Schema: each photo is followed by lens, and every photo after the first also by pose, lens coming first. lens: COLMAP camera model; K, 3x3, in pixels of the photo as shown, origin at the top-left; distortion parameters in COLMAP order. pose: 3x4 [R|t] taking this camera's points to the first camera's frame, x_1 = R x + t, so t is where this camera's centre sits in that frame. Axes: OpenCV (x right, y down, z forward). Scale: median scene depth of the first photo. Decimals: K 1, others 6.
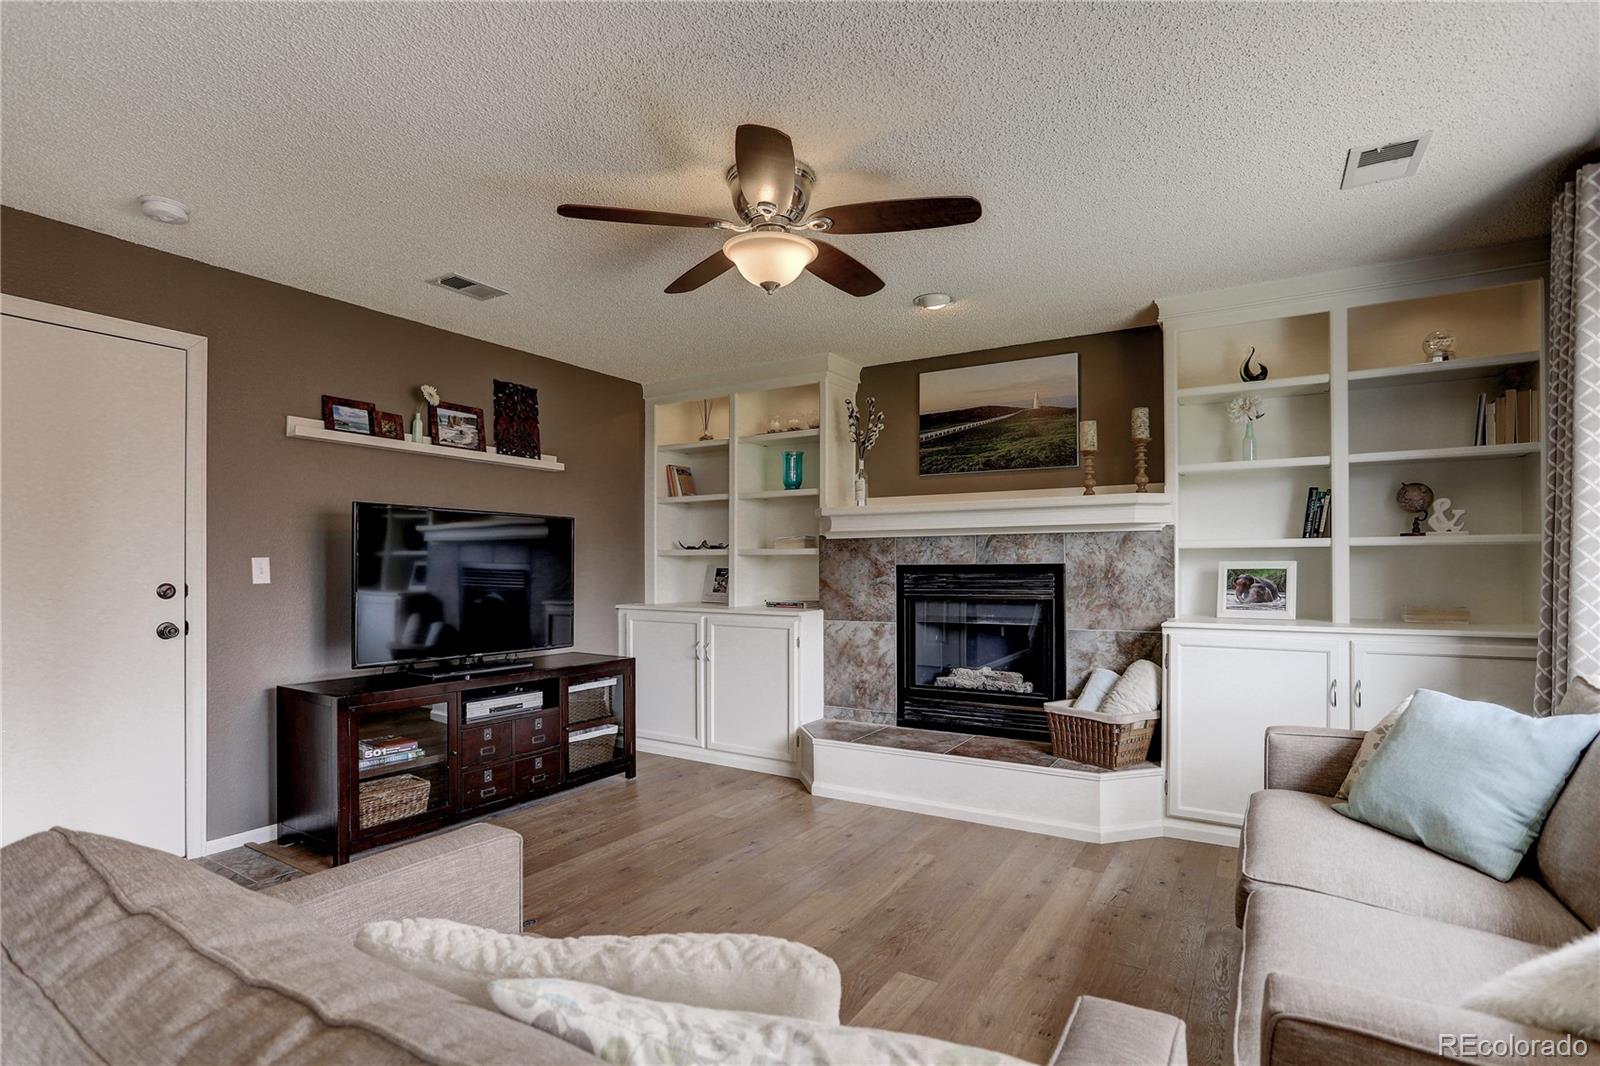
lens RADIAL K [[789.7, 0, 792.1], [0, 789.7, 561.3], [0, 0, 1]] dist [-0.045786, 0.013725]
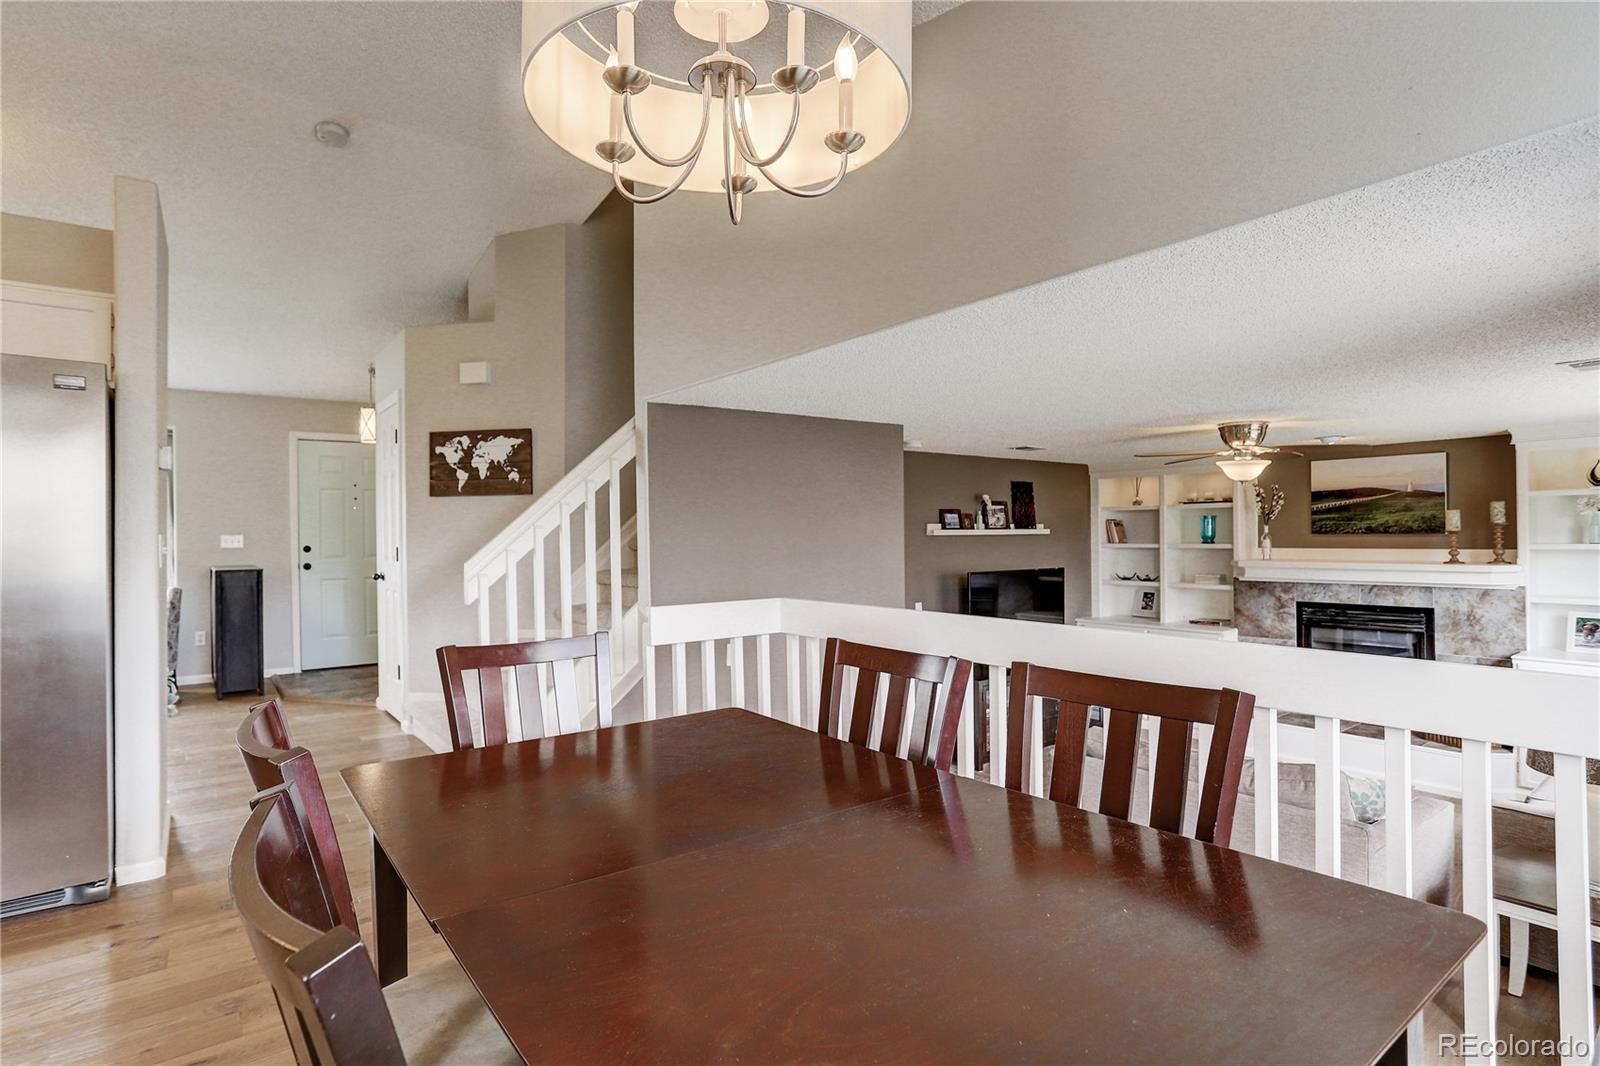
lens RADIAL K [[789.7, 0, 778.5], [0, 789.7, 526.8], [0, 0, 1]] dist [-0.045786, 0.013725]
pose [[0.920384, -0.011849, -0.390836, -0.201335], [0.012762, 0.999919, -0.000262, -0.156020], [0.390807, -0.004746, 0.920460, -0.747500]]
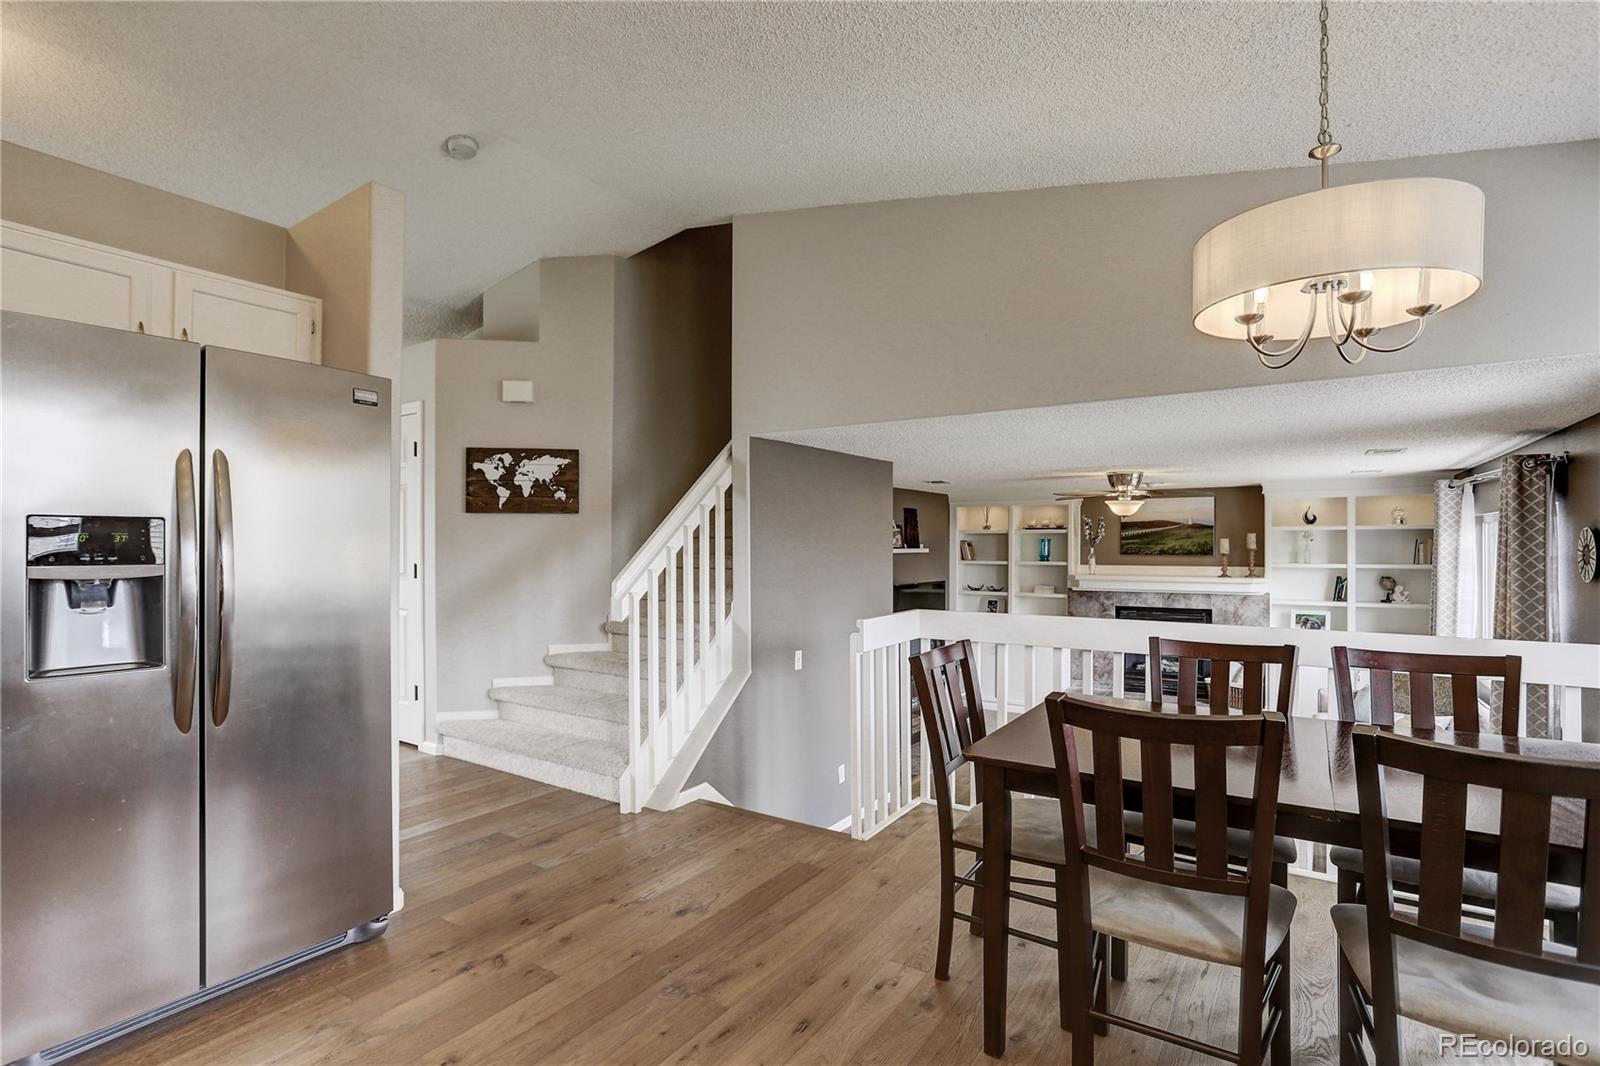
lens RADIAL K [[789.7, 0, 769.2], [0, 789.7, 534.8], [0, 0, 1]] dist [-0.045786, 0.013725]
pose [[0.998787, -0.000025, -0.049245, -0.659947], [-0.000146, 0.999994, -0.003475, -0.173437], [0.049245, 0.003478, 0.998781, -1.006296]]
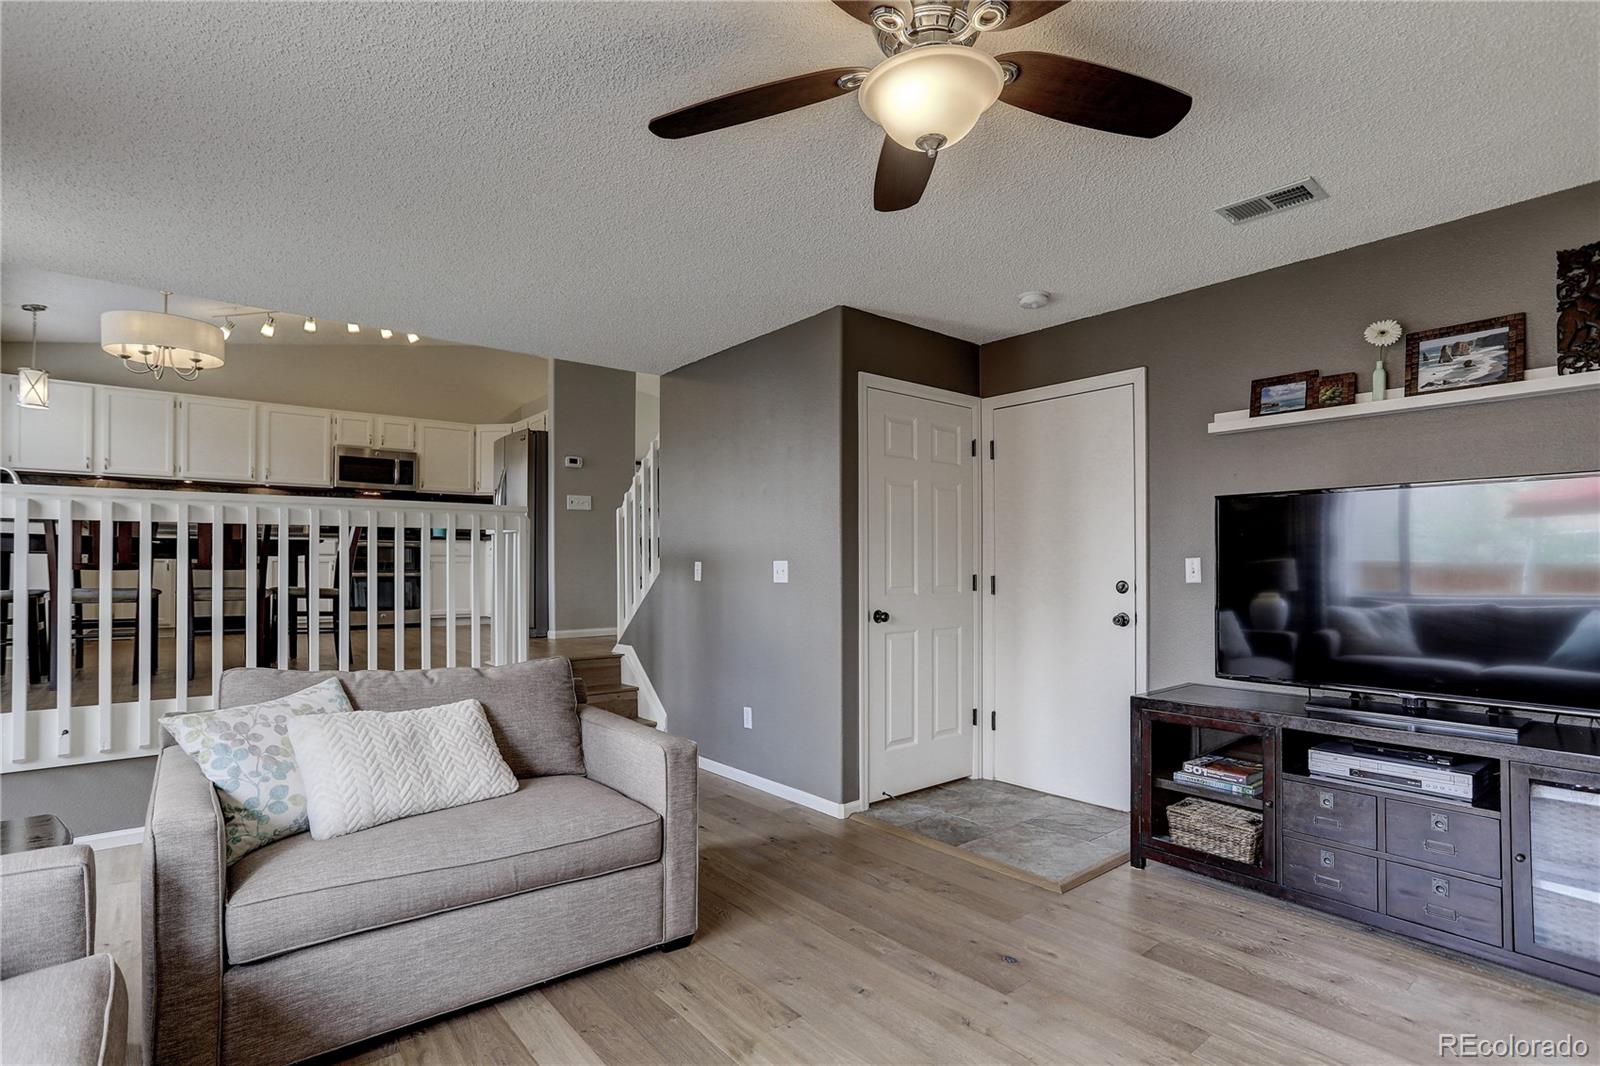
lens RADIAL K [[789.7, 0, 802.3], [0, 789.7, 558.5], [0, 0, 1]] dist [-0.045786, 0.013725]
pose [[-0.338042, -0.016683, -0.940983, 0.389166], [0.004474, 0.999803, -0.019333, 0.011271], [0.941120, -0.010745, -0.337901, 0.705149]]
